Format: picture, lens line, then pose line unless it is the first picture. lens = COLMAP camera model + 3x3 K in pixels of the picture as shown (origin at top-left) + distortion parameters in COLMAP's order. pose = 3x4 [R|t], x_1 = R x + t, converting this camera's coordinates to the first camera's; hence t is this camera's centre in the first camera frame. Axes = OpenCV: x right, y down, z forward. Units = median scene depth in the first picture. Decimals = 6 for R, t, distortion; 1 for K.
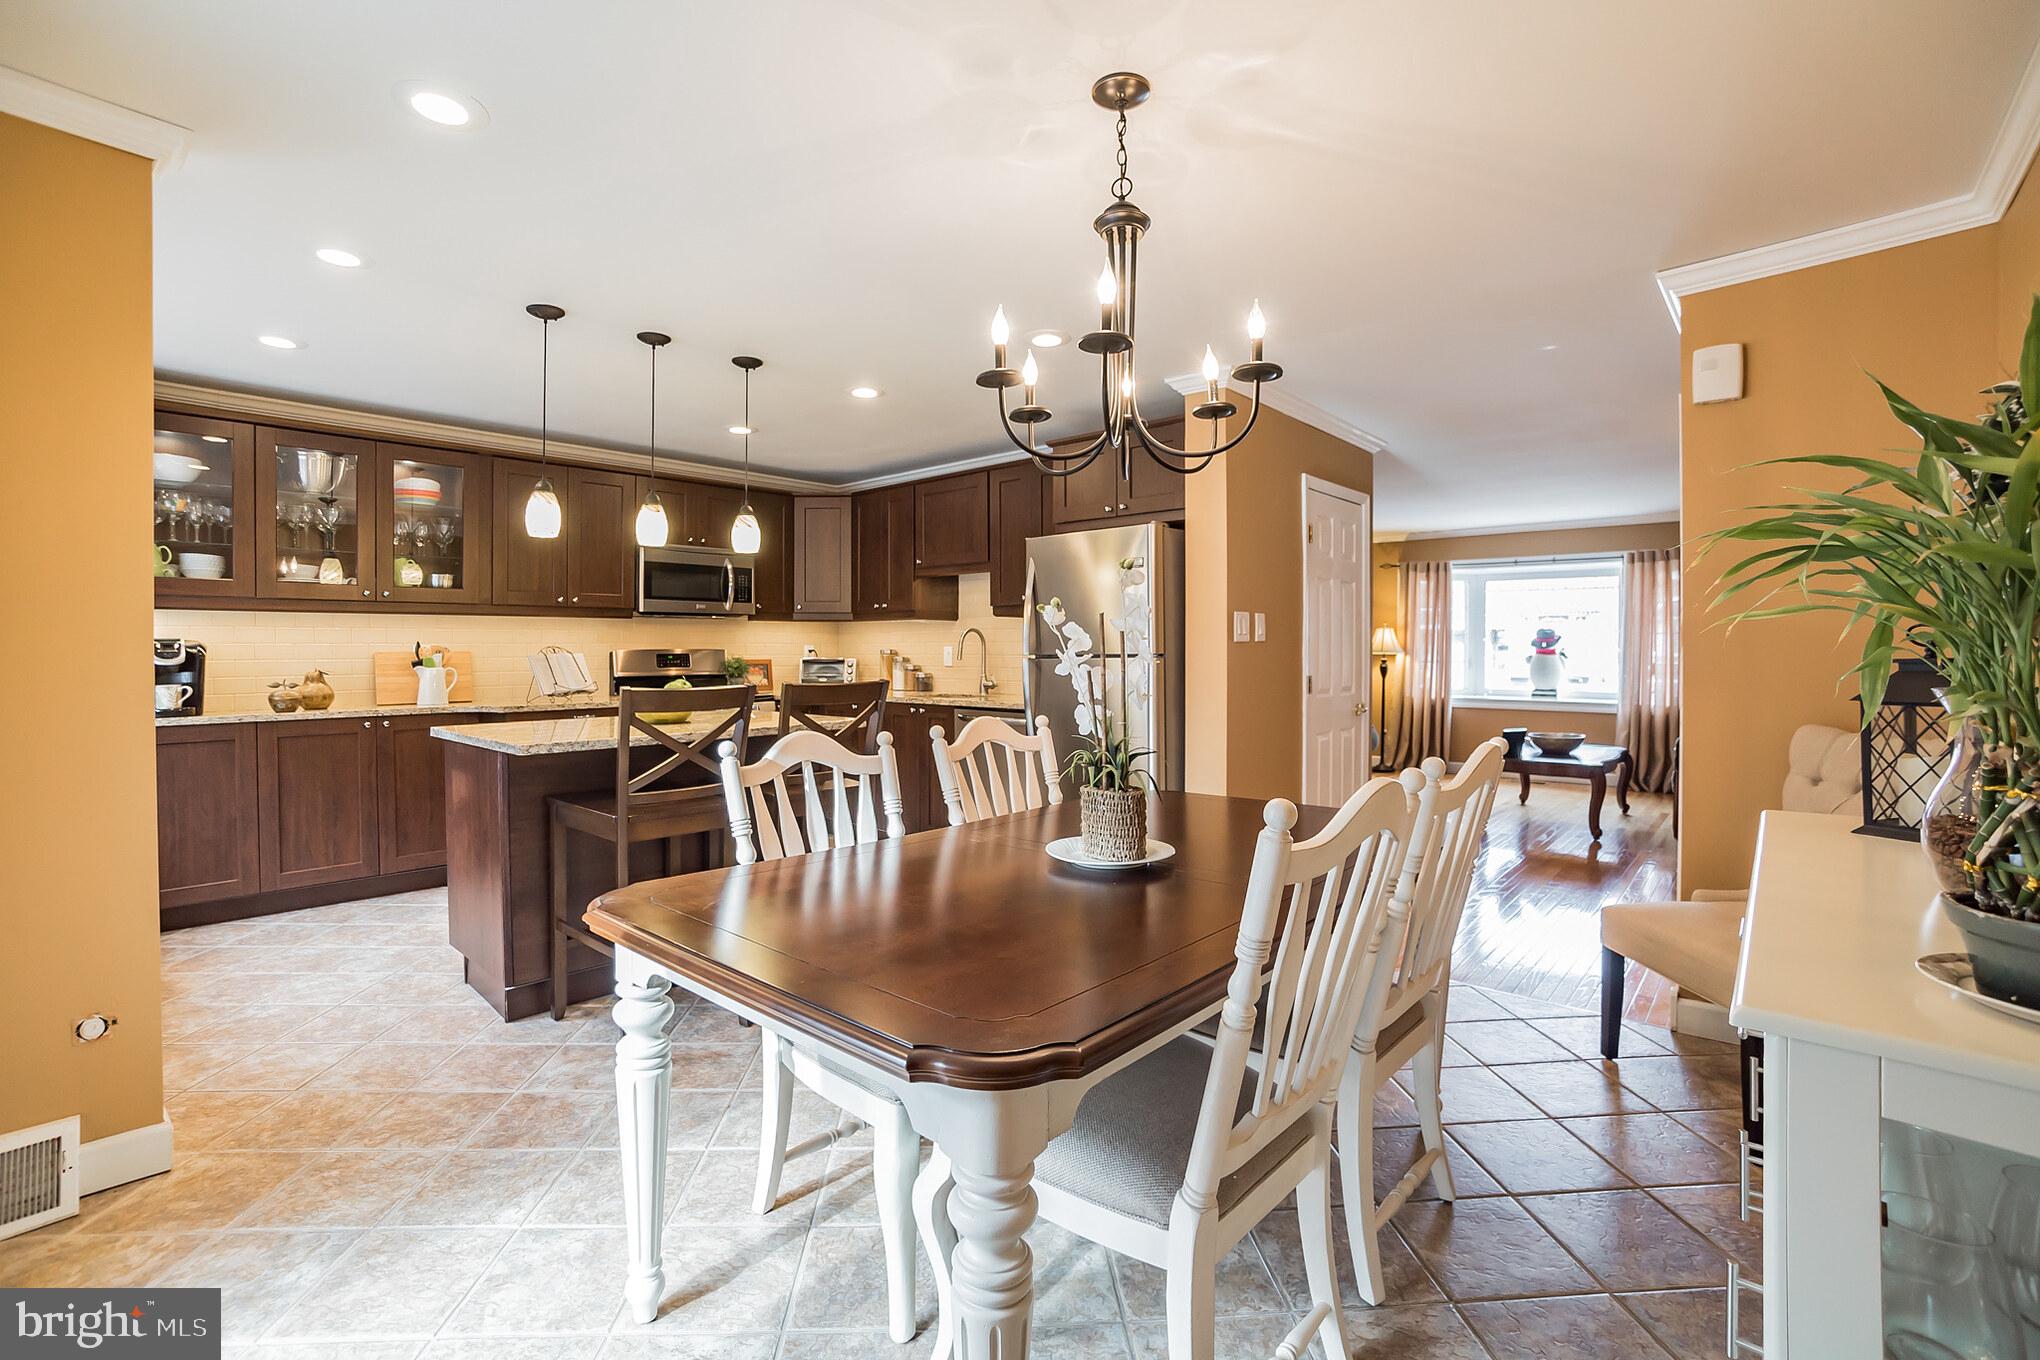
lens RADIAL K [[912.0, 0, 1031.3], [0, 912.0, 664.1], [0, 0, 1]] dist [-0.016593, 0.004064]
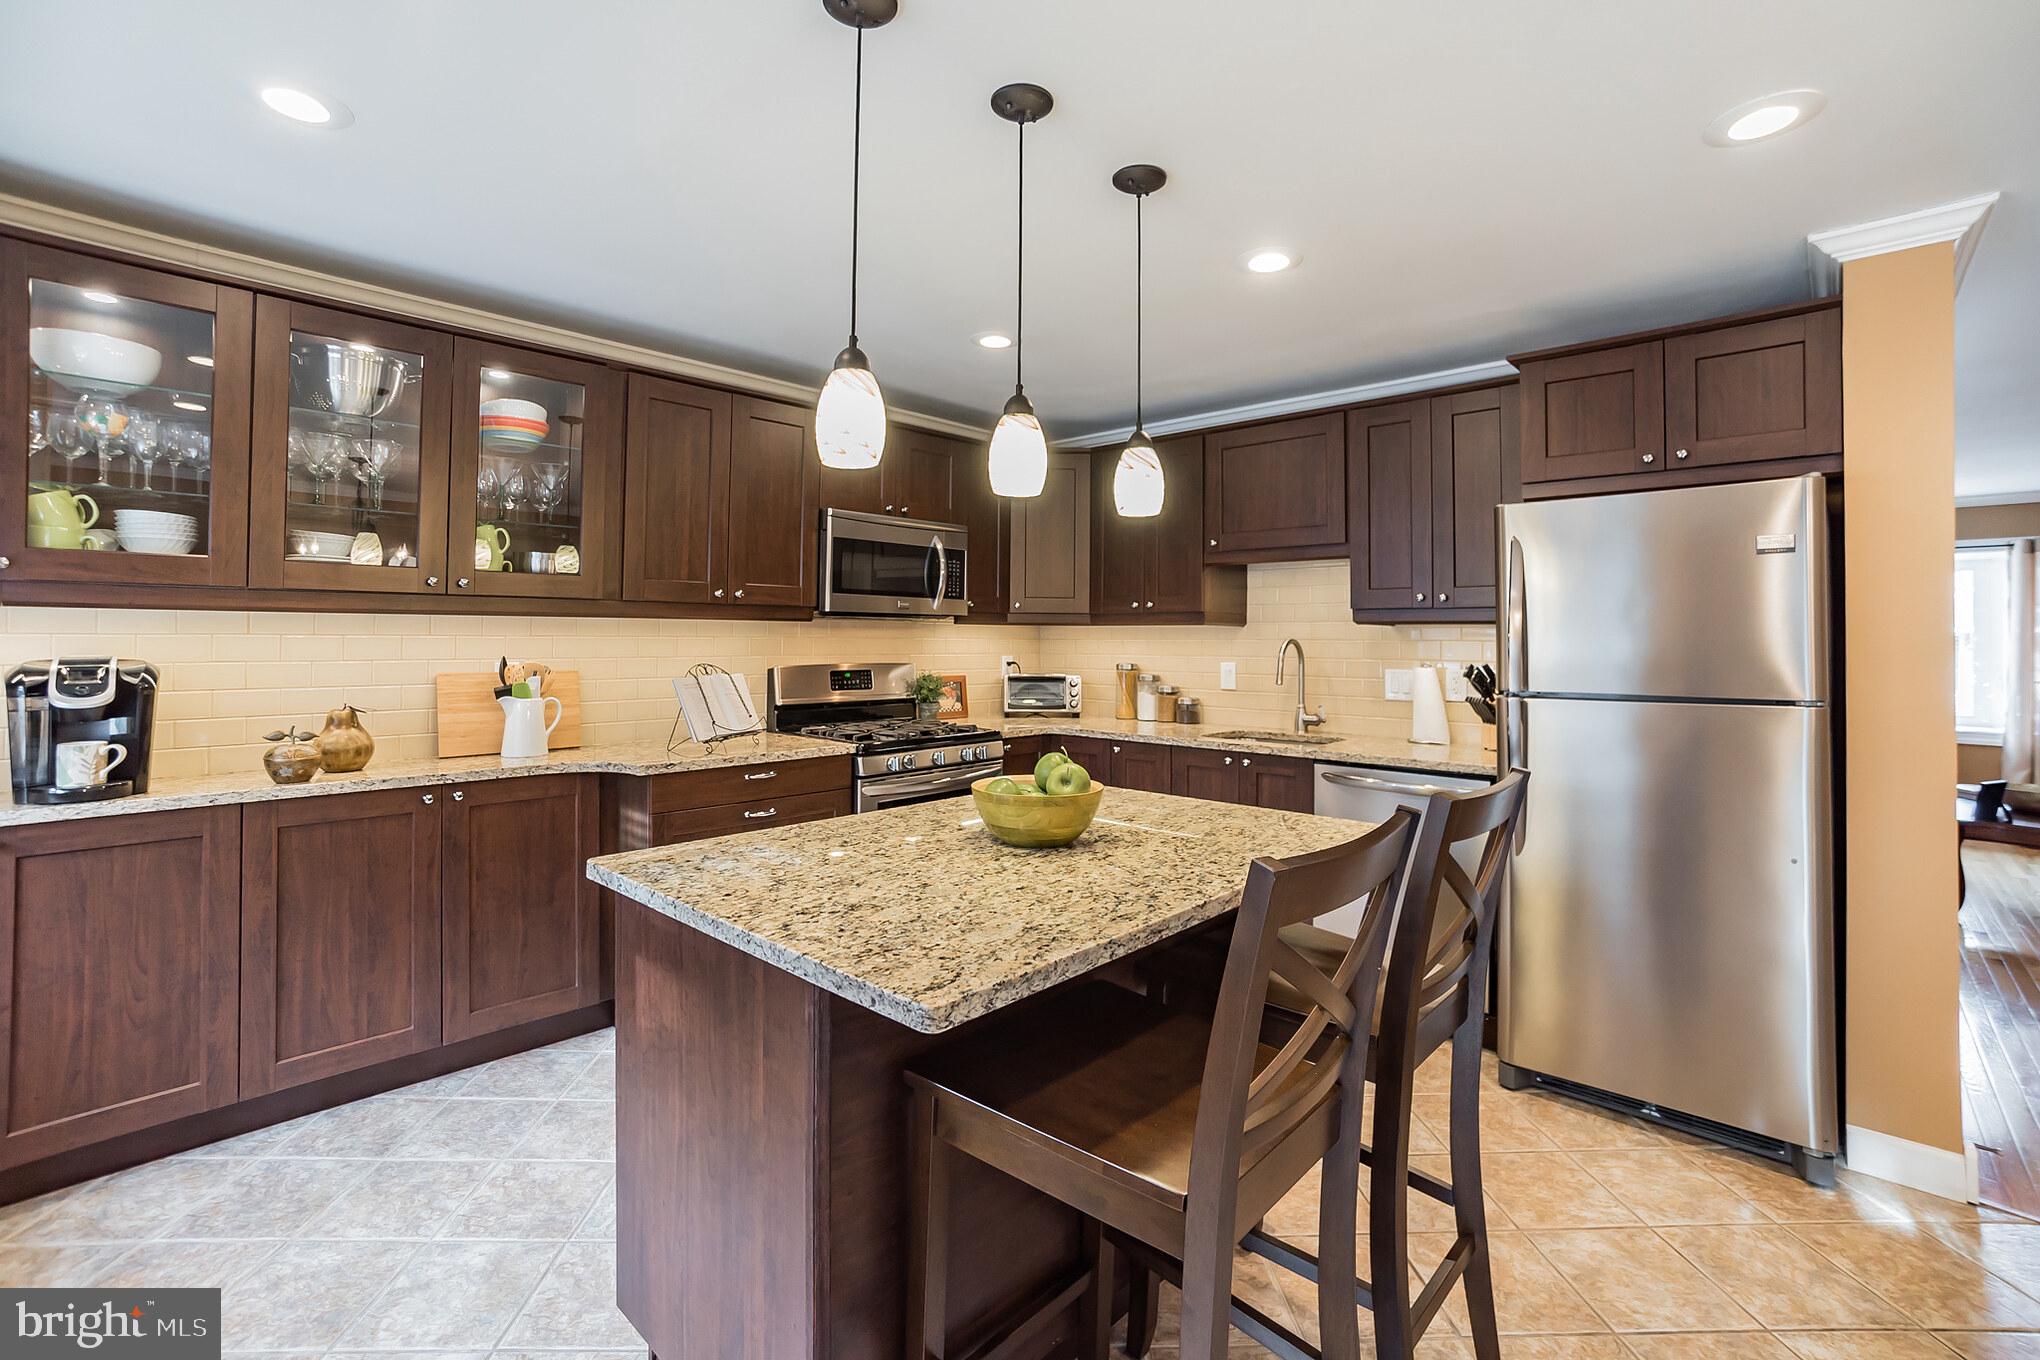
lens RADIAL K [[912.0, 0, 1052.3], [0, 912.0, 631.2], [0, 0, 1]] dist [-0.016593, 0.004064]
pose [[0.999955, 0.008952, 0.003201, -0.321891], [-0.008864, 0.999609, -0.026506, -0.032721], [-0.003437, 0.026476, 0.999644, 0.393629]]
